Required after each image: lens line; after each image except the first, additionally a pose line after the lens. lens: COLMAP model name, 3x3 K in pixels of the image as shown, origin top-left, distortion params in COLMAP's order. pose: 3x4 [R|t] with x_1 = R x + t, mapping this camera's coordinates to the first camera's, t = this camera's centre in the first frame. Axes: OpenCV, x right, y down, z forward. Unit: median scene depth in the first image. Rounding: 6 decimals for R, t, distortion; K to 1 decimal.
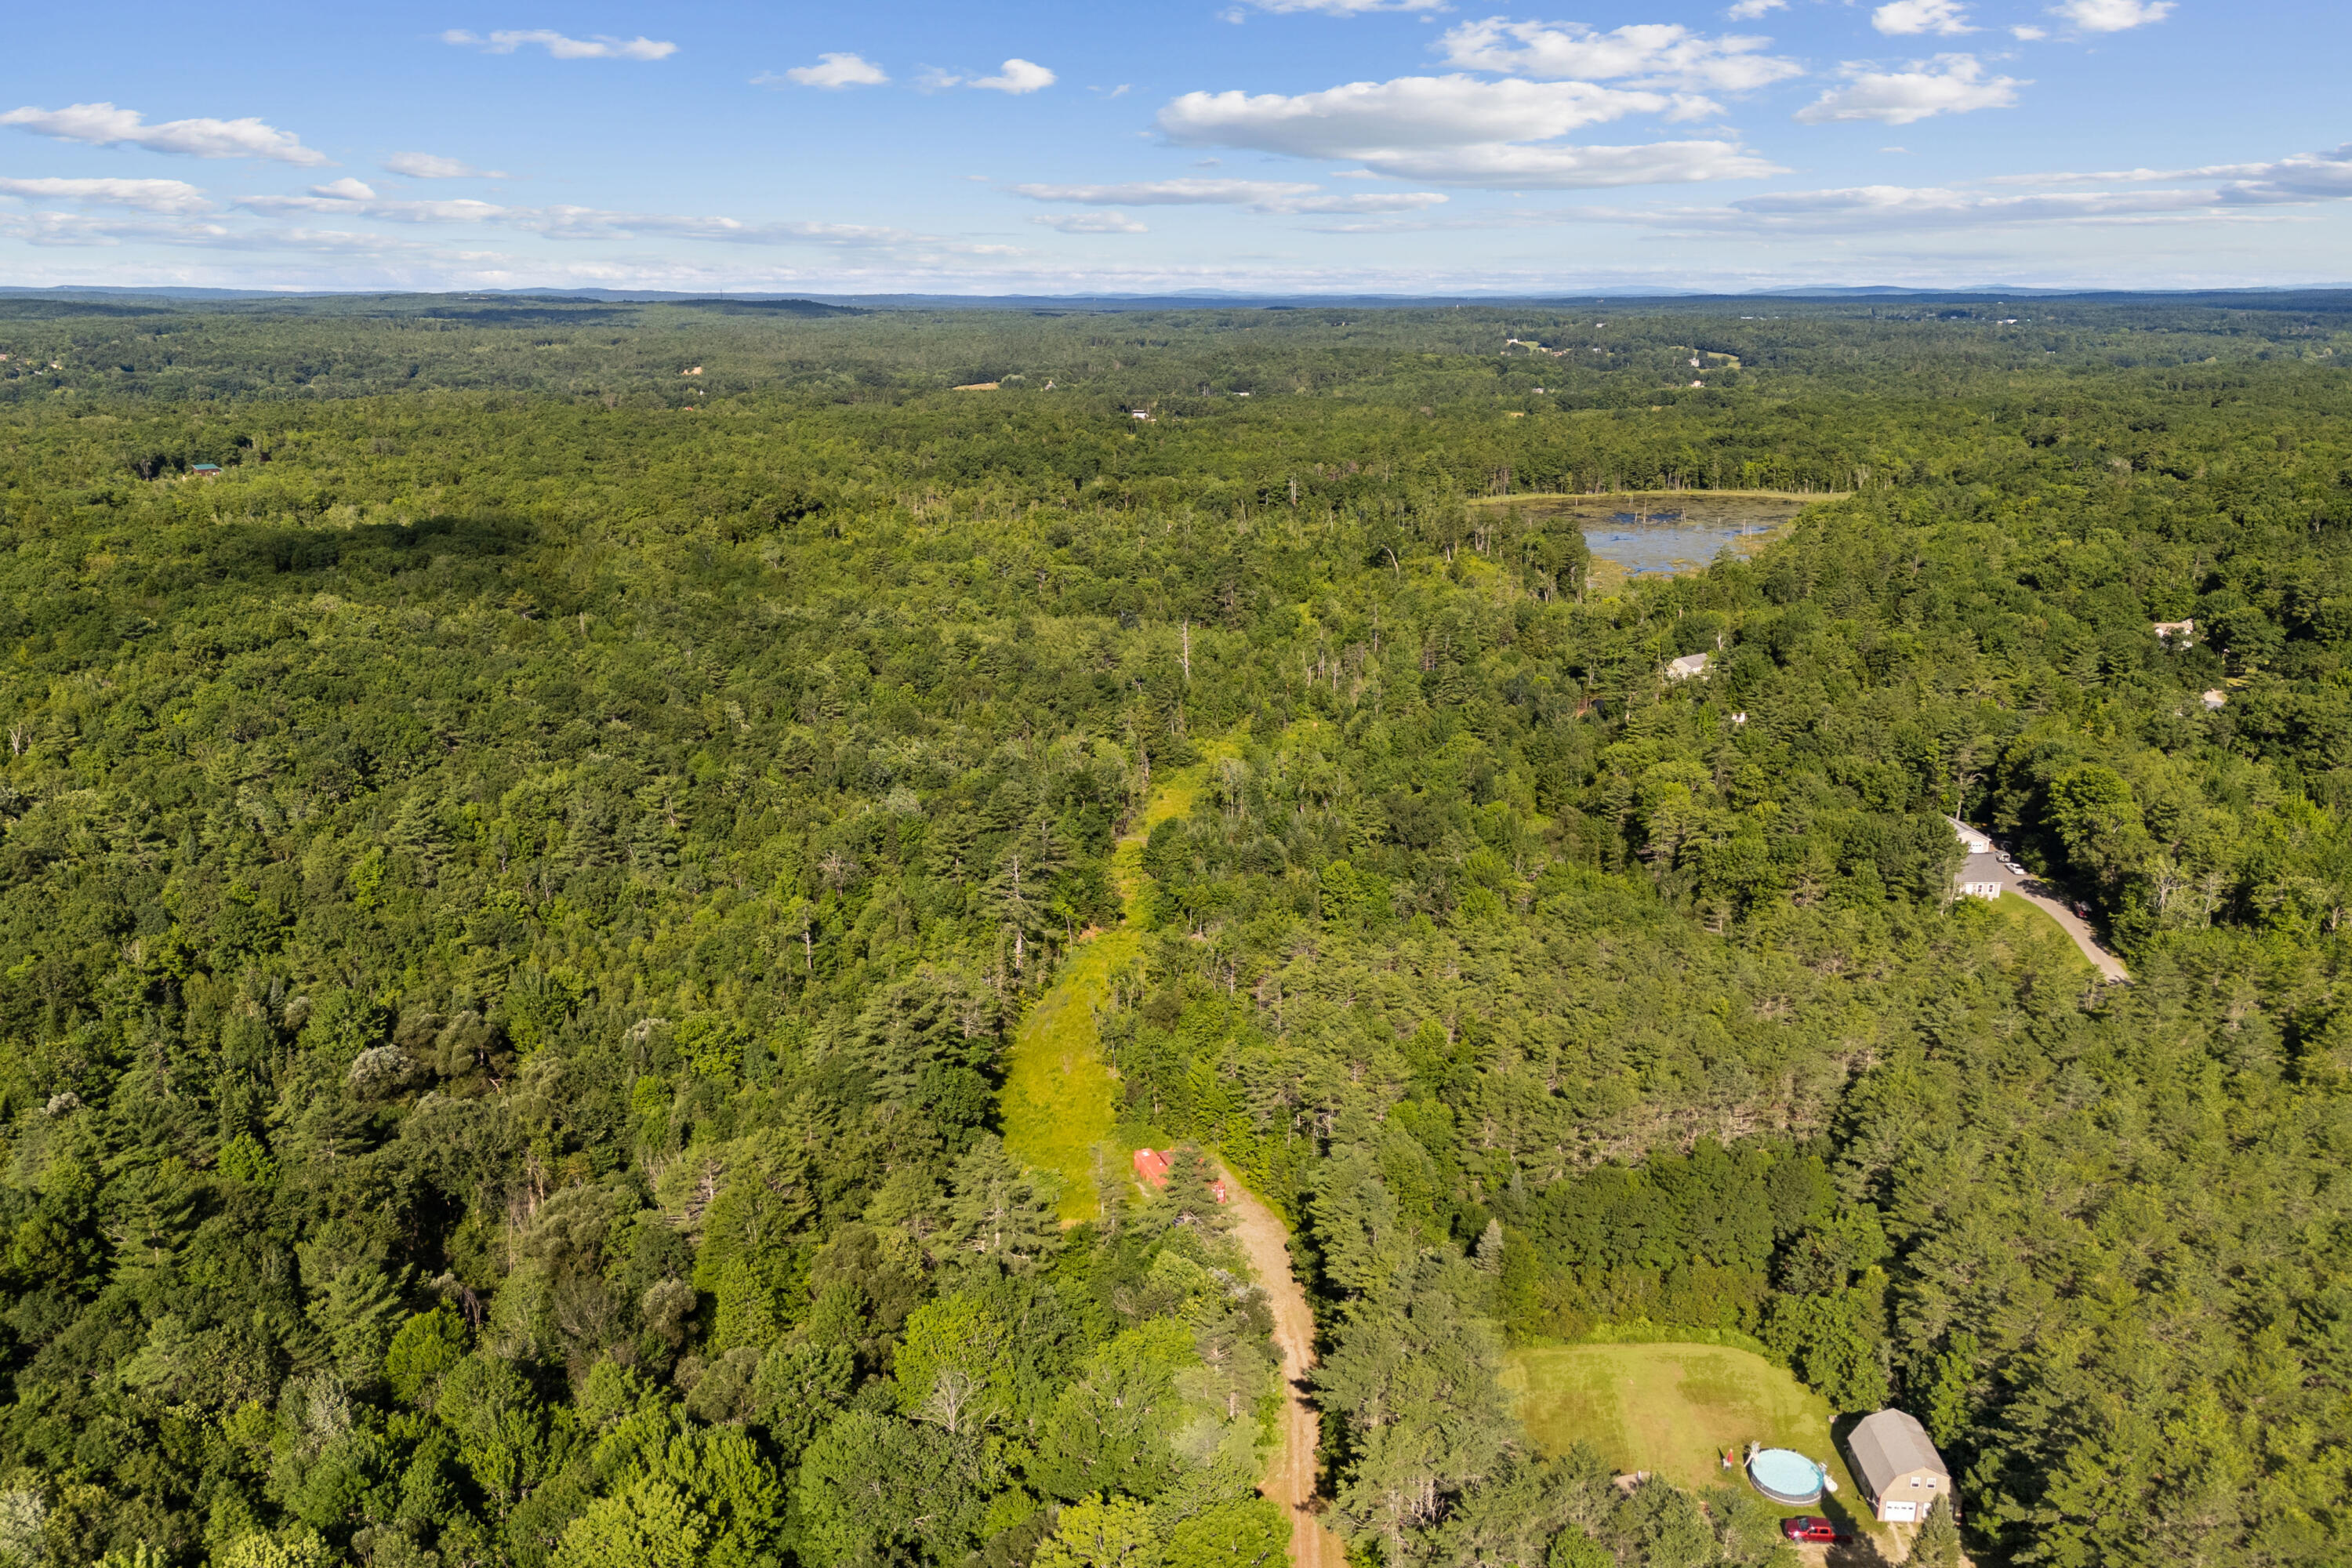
lens RADIAL K [[1808.1, 0, 1149.8], [0, 1808.1, 788.6], [0, 0, 1]] dist [0.087139, -0.086162]
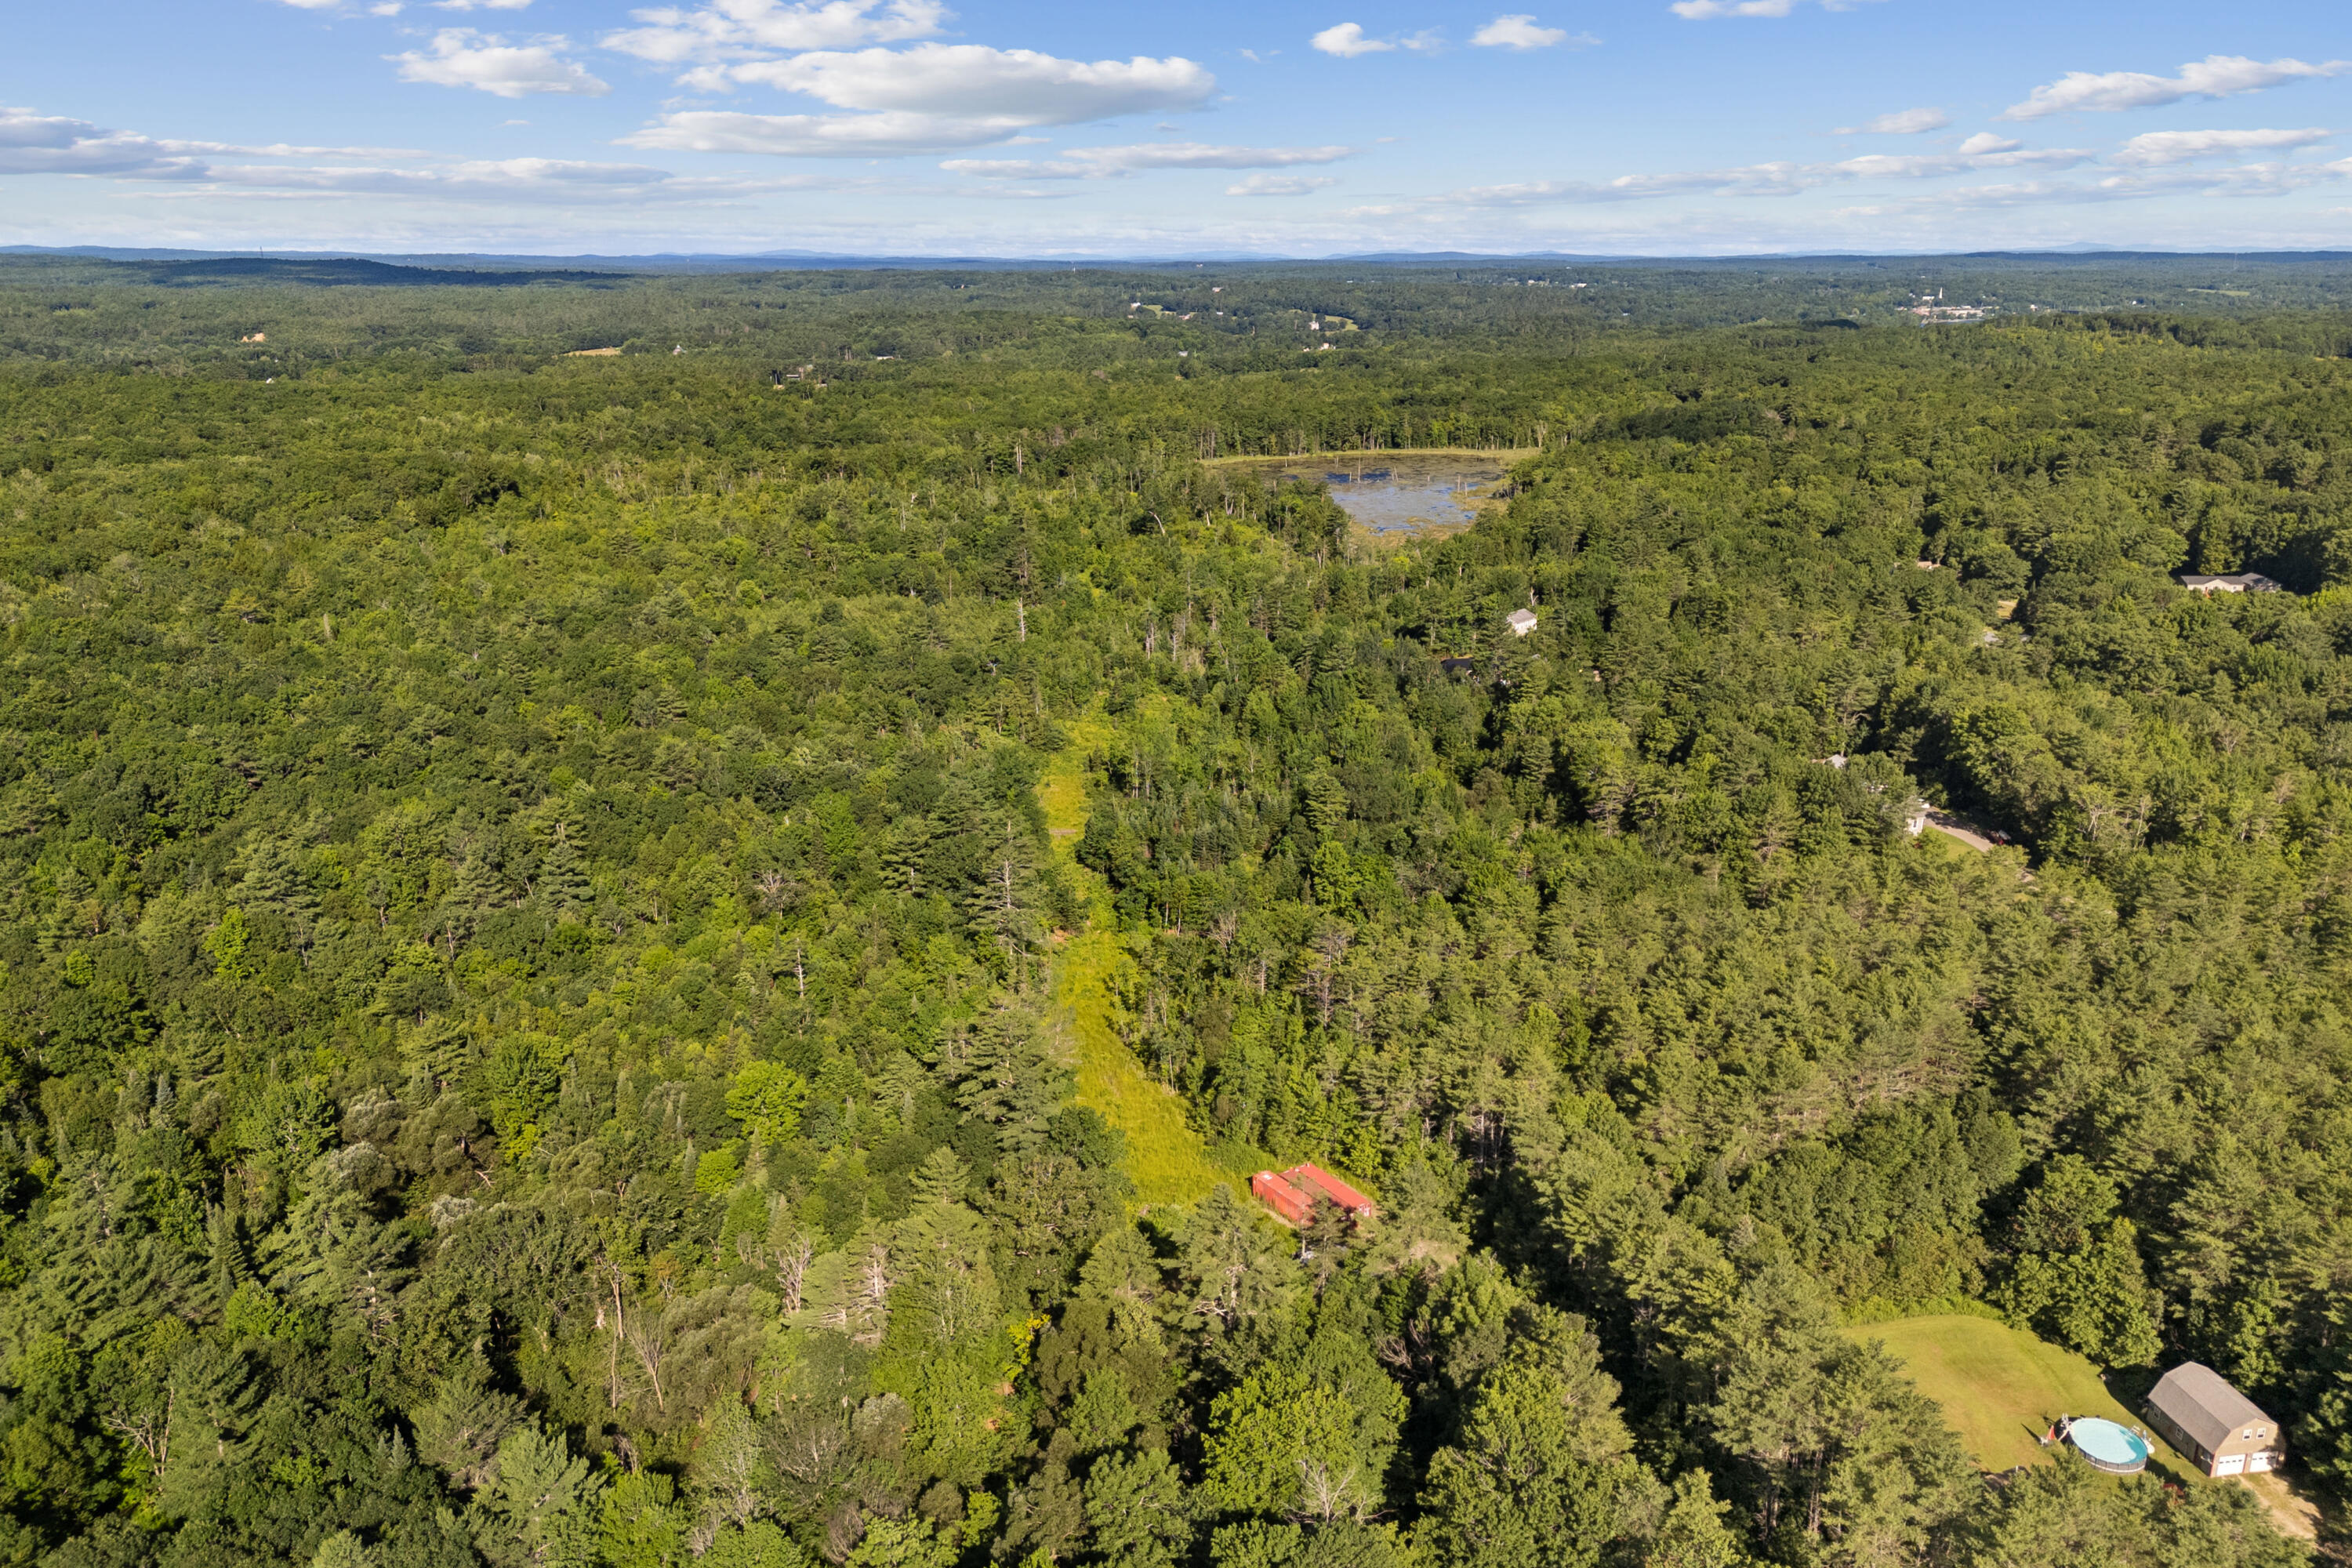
lens RADIAL K [[1808.1, 0, 1149.8], [0, 1808.1, 788.6], [0, 0, 1]] dist [0.087139, -0.086162]
pose [[0.973389, -0.063935, 0.220058, -0.171602], [0.059935, 0.997894, 0.024812, -0.015576], [-0.221181, -0.010963, 0.975171, 0.076158]]
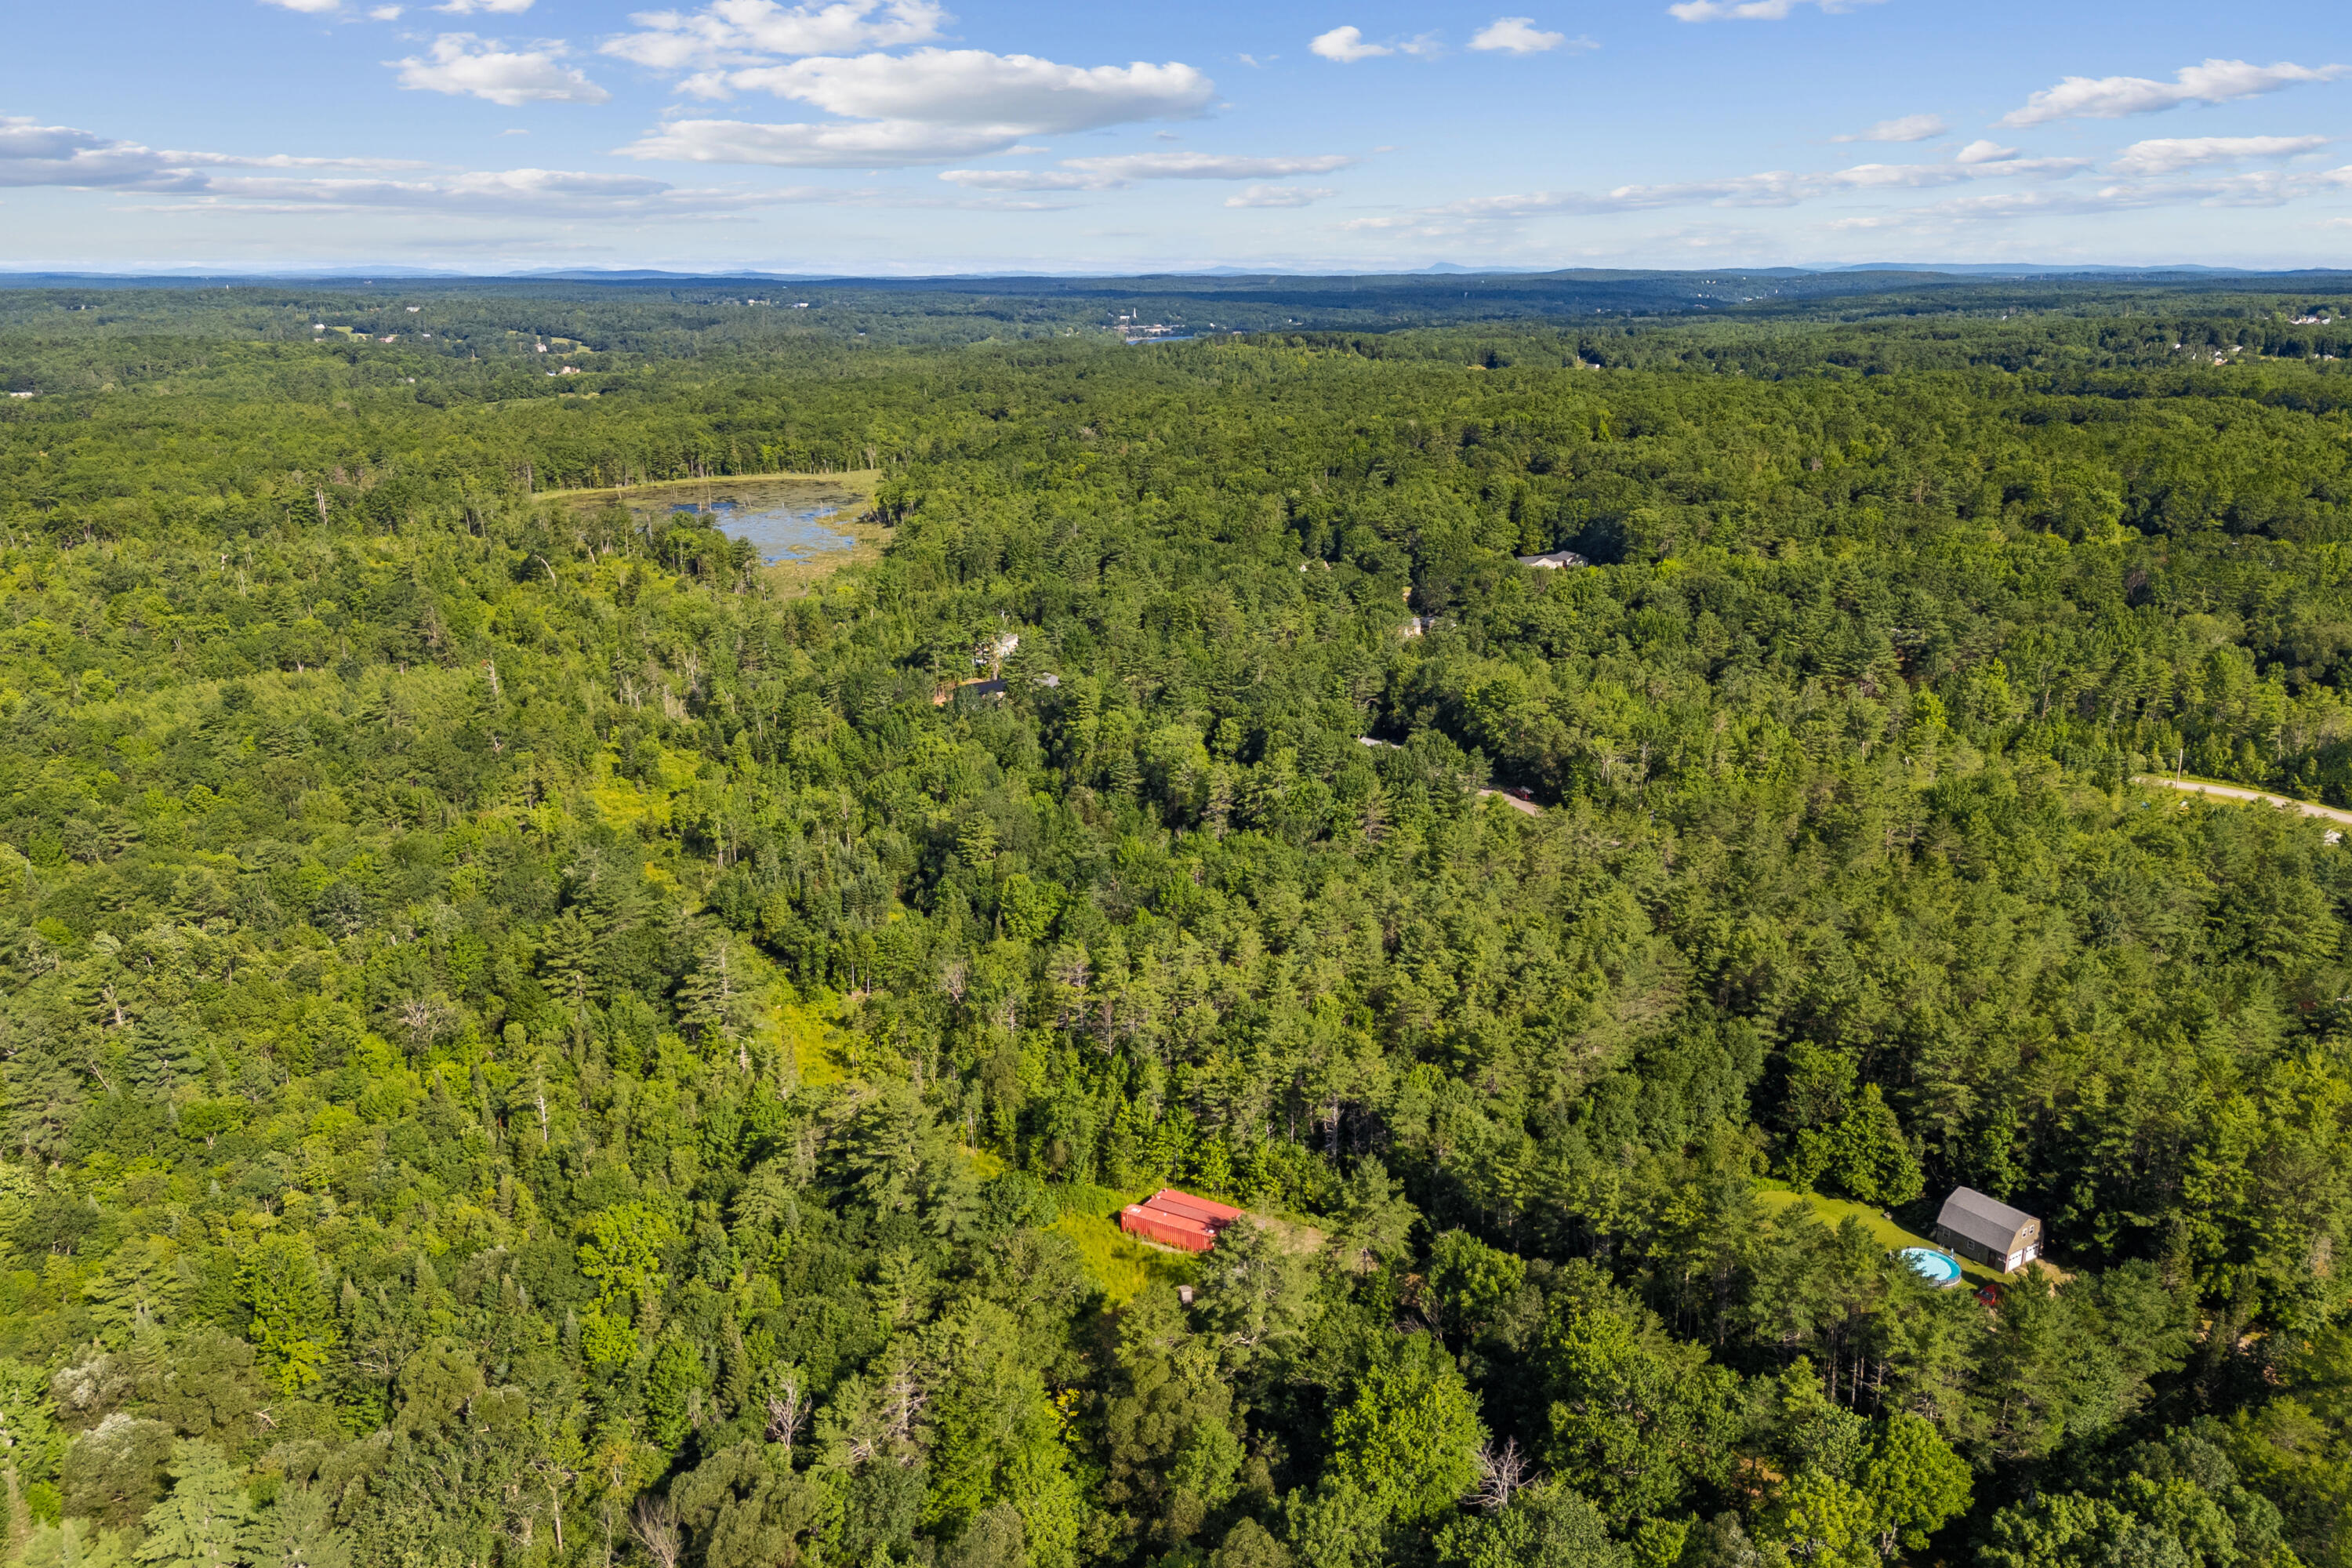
lens RADIAL K [[1835.5, 0, 1171.3], [0, 1835.5, 840.3], [0, 0, 1]] dist [0.066179, -0.058826]
pose [[0.781119, -0.184985, 0.596350, -0.347942], [0.166601, 0.982226, 0.086463, -0.041292], [-0.601745, 0.031815, 0.798054, 0.161205]]
